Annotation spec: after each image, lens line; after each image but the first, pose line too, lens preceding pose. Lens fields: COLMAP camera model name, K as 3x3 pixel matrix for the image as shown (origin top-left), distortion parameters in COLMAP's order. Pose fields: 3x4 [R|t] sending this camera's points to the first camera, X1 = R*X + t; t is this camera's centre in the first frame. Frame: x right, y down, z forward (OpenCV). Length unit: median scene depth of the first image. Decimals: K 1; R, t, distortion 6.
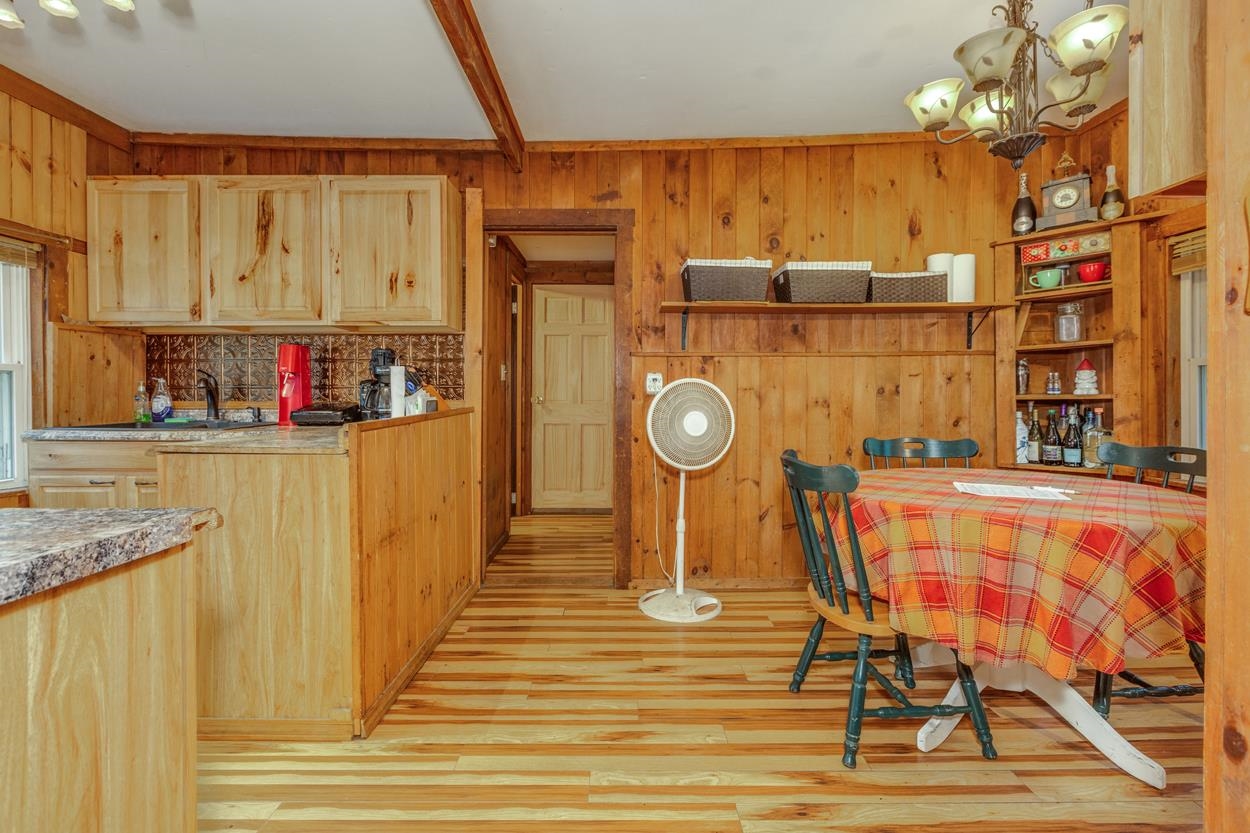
lens RADIAL K [[537.1, 0, 647.1], [0, 537.1, 386.6], [0, 0, 1]] dist [-0.017269, 0.002316]
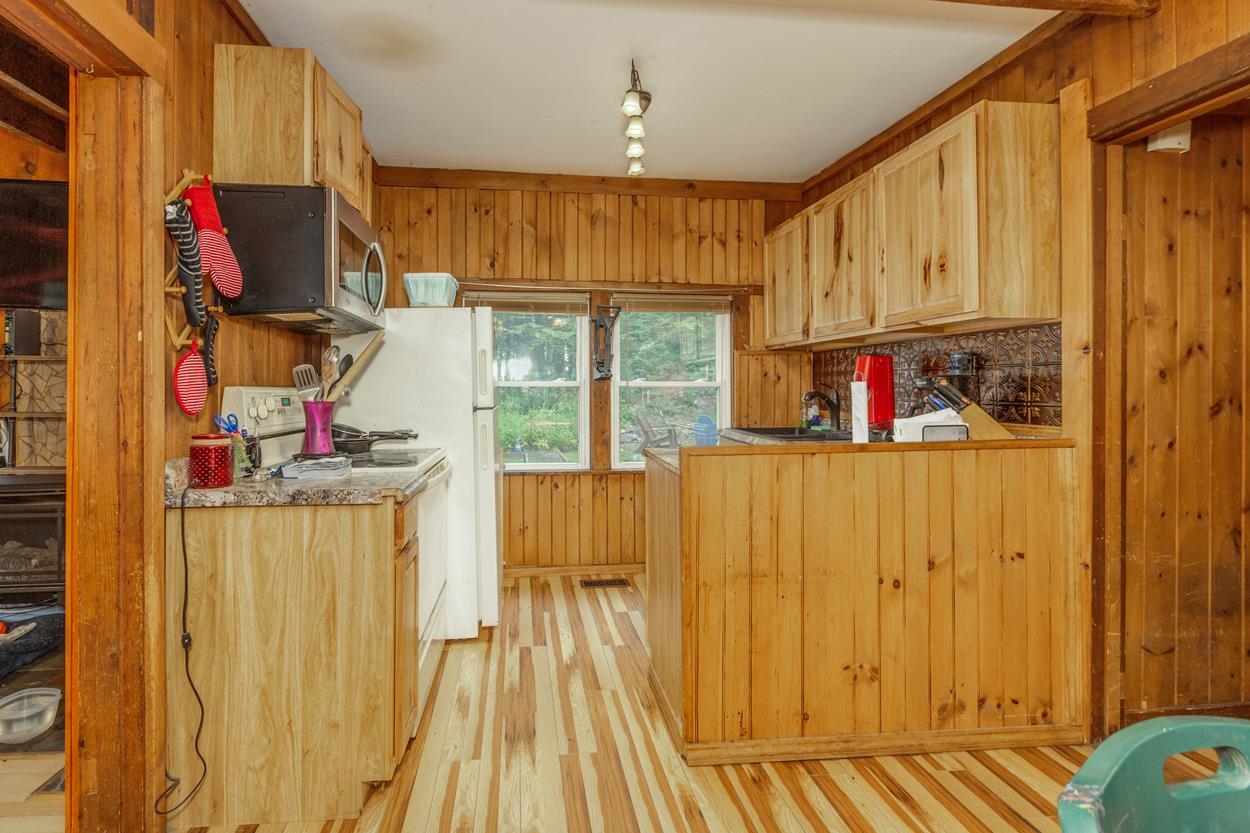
lens RADIAL K [[607.2, 0, 603.6], [0, 607.2, 376.5], [0, 0, 1]] dist [0.001093, 0.002972]
pose [[0.094331, -0.014154, -0.995440, 0.337502], [0.004734, 0.999894, -0.013769, -0.028115], [0.995530, -0.003414, 0.094388, 0.418106]]
